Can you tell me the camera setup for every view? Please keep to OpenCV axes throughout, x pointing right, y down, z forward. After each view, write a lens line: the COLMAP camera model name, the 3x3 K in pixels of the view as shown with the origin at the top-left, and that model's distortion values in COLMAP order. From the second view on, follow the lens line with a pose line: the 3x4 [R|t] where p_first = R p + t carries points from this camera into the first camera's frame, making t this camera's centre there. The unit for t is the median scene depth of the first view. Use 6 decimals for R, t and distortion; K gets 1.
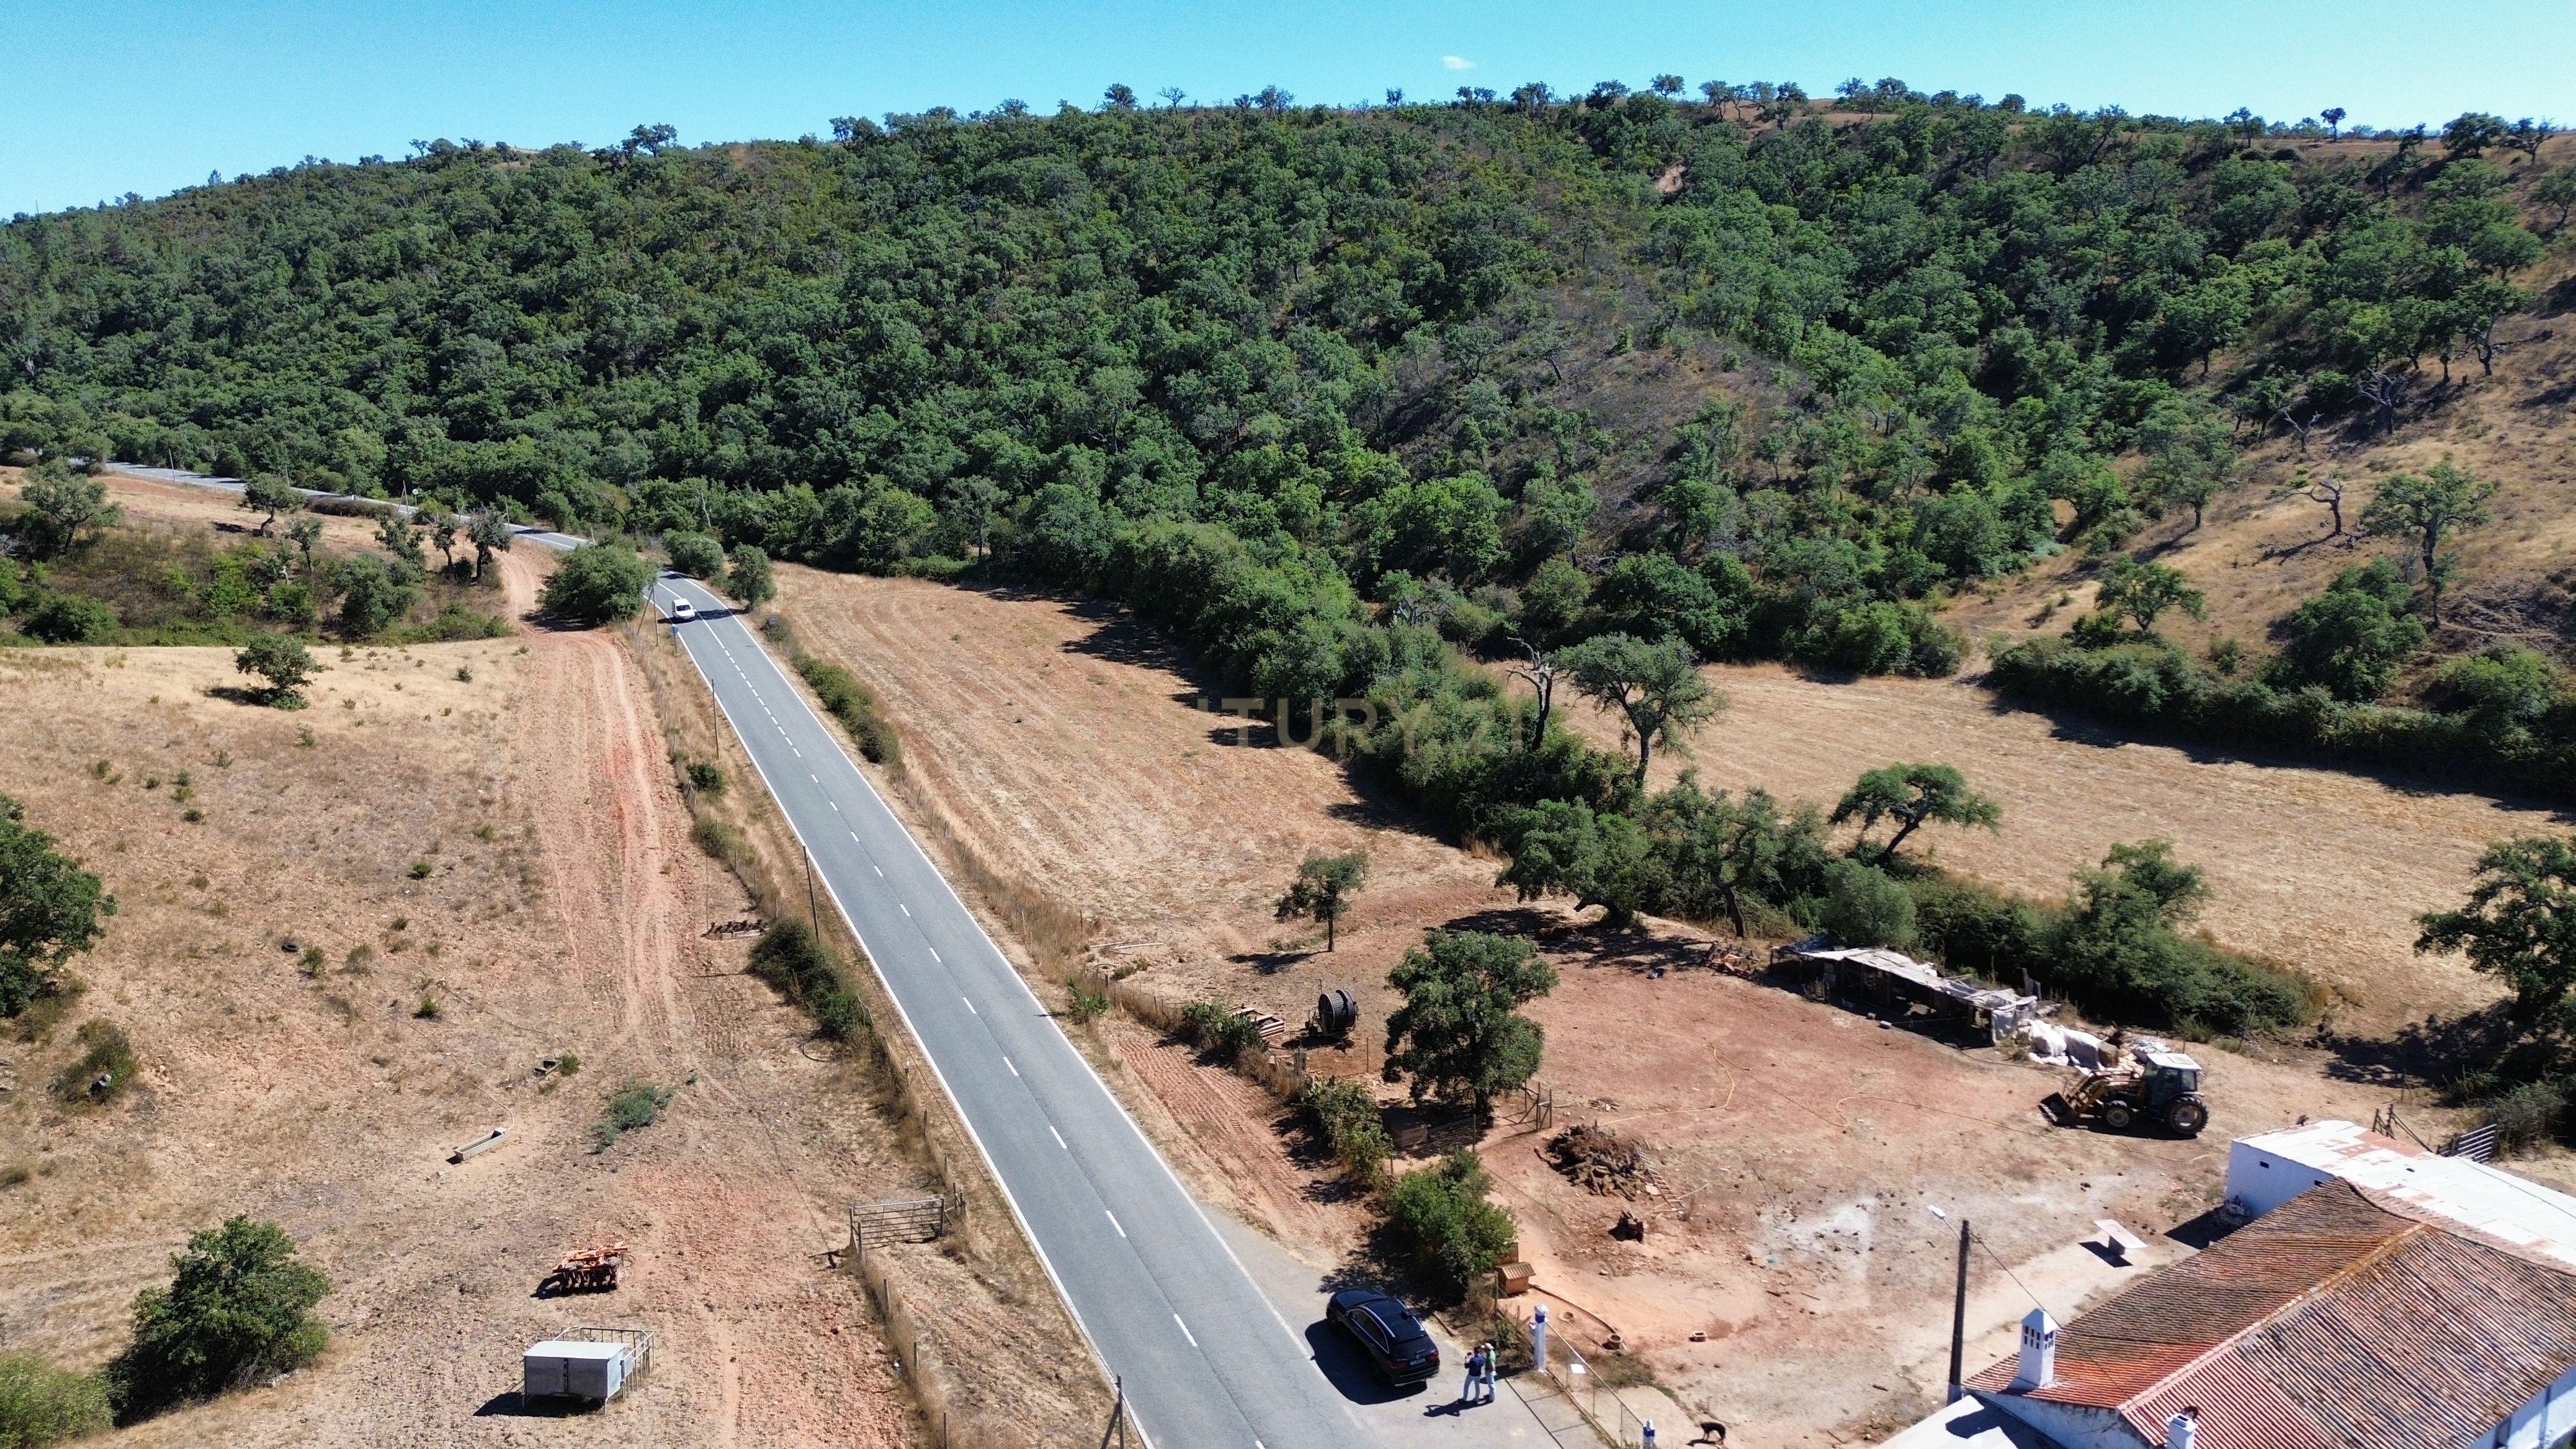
lens RADIAL K [[1803.8, 0, 1288.0], [0, 1803.8, 724.5], [0, 0, 1]] dist [0.069107, -0.068521]
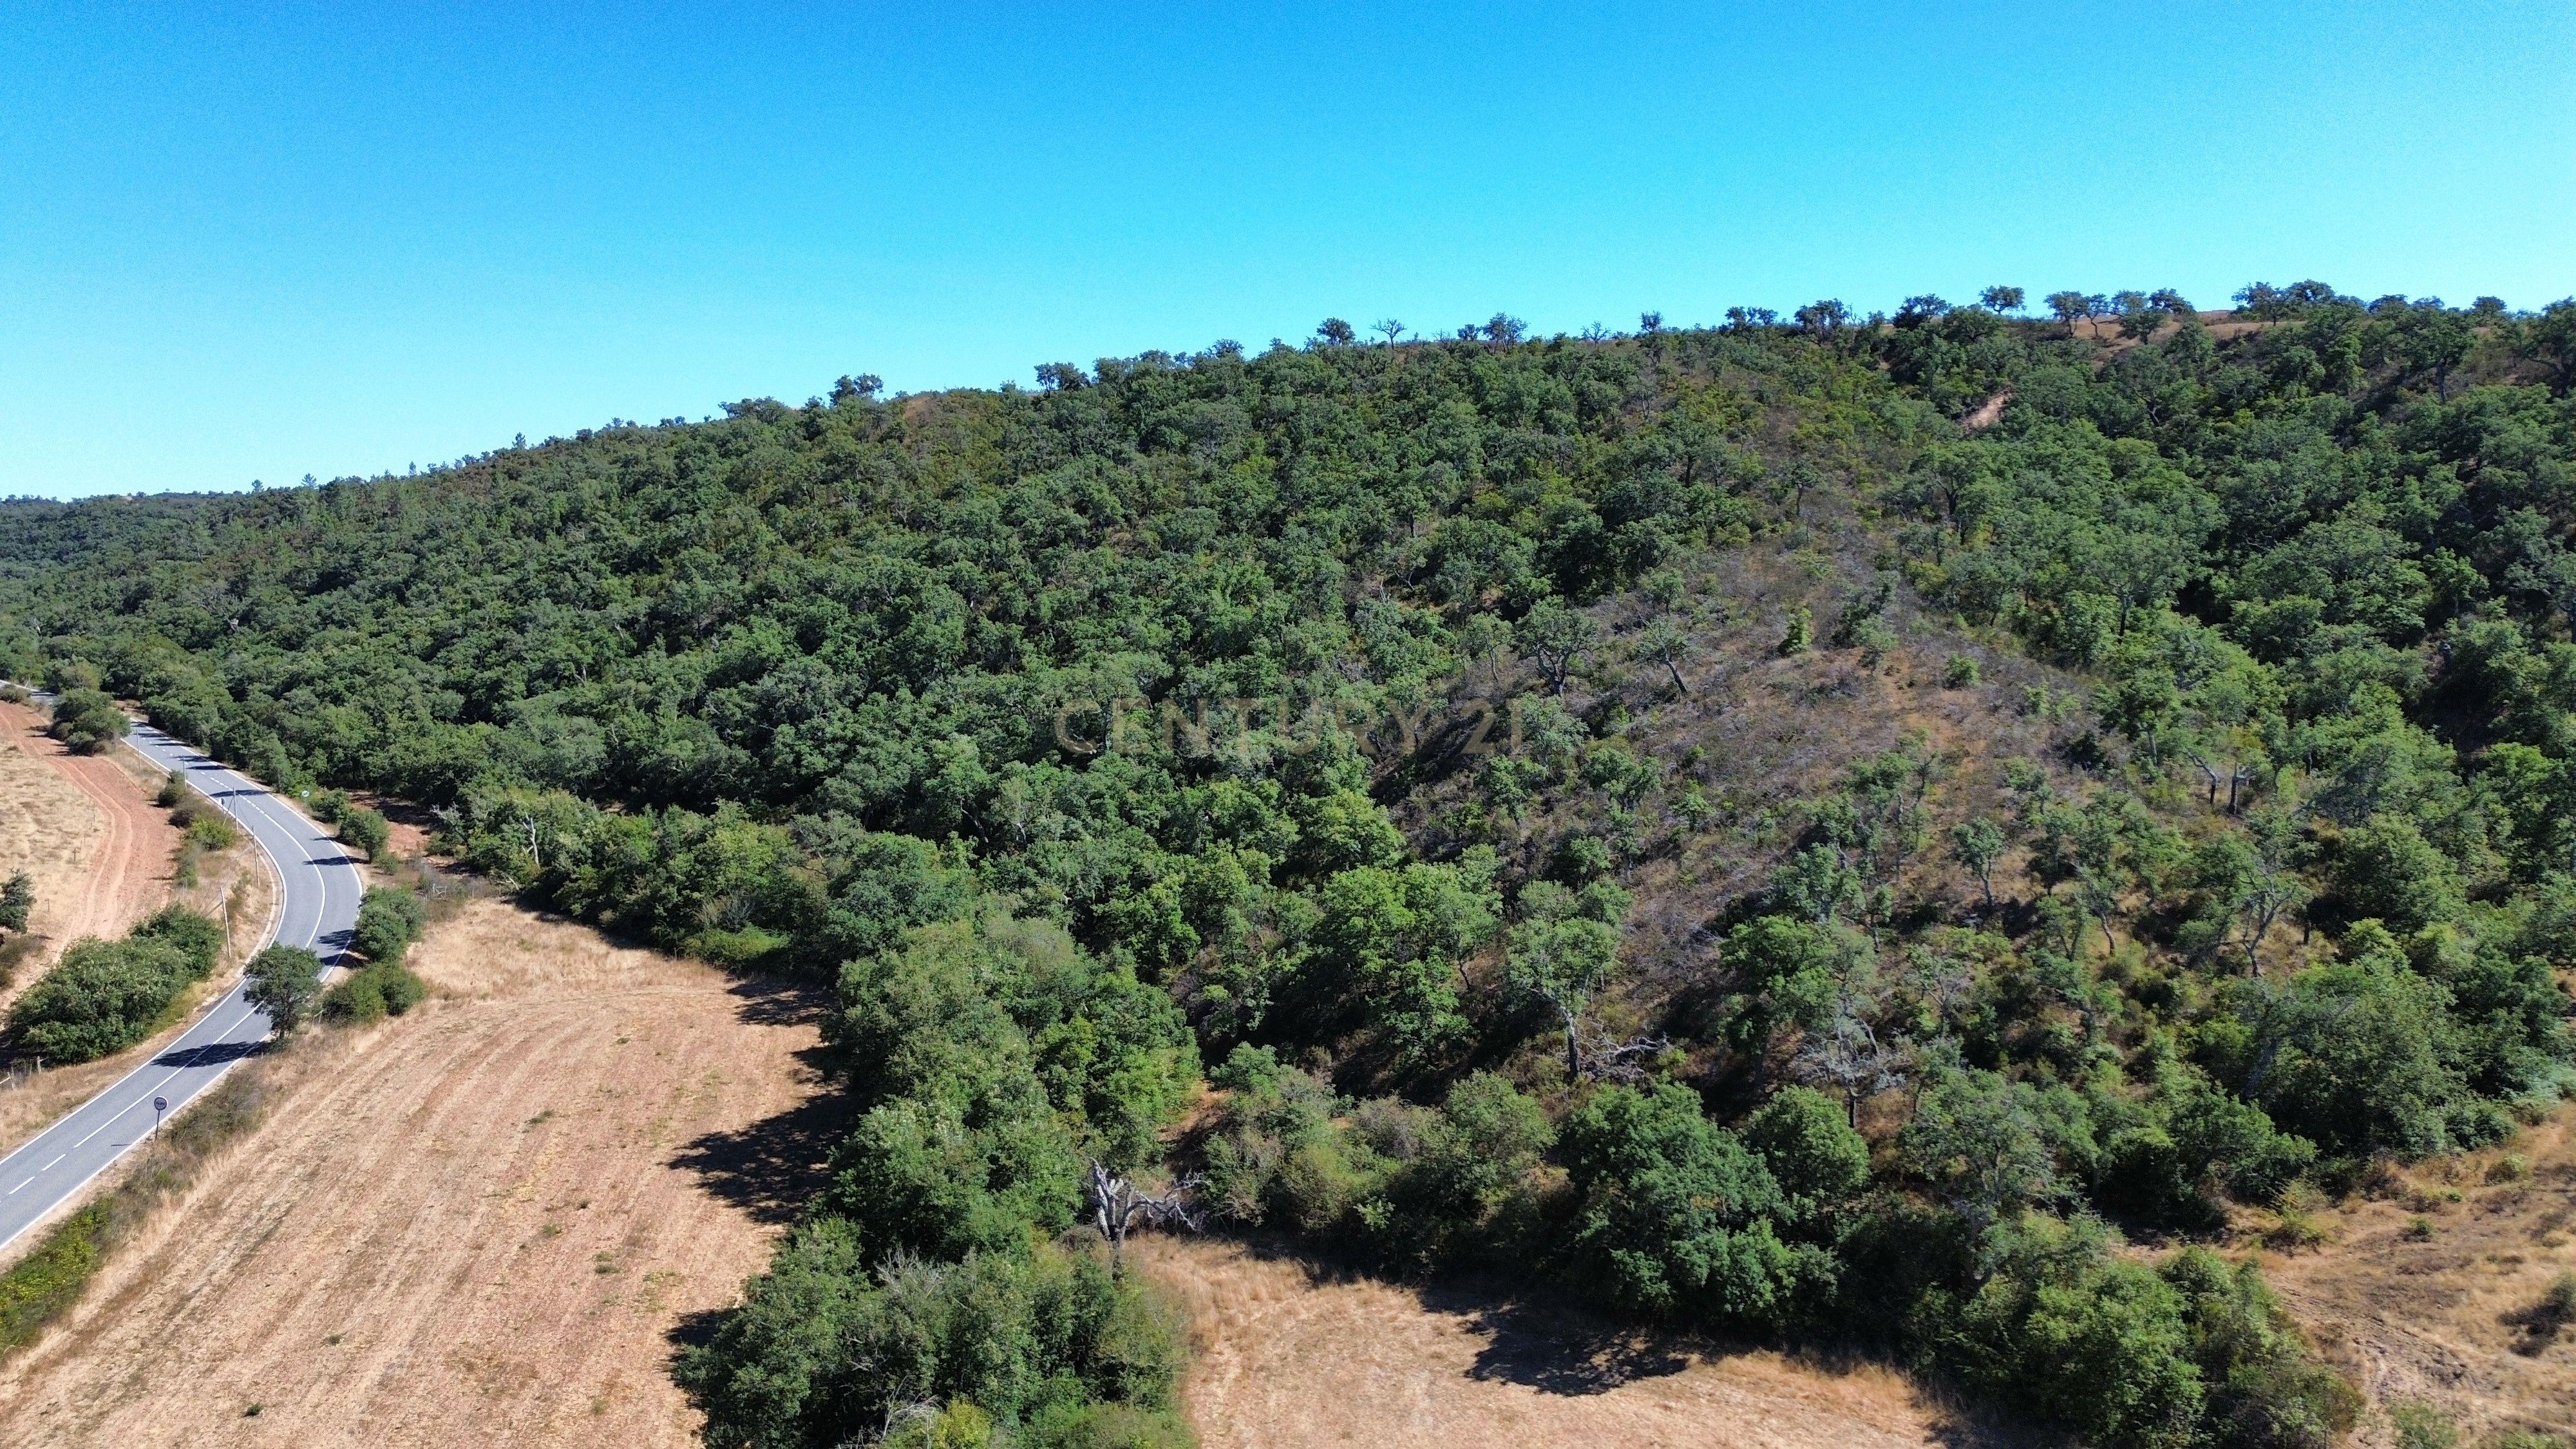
lens RADIAL K [[1818.0, 0, 1291.4], [0, 1818.0, 713.1], [0, 0, 1]] dist [0.077354, -0.078838]
pose [[0.976994, 0.021081, -0.212223, 0.191837], [-0.050879, 0.989409, -0.135943, -0.112554], [0.207110, 0.143614, 0.967719, 0.442102]]
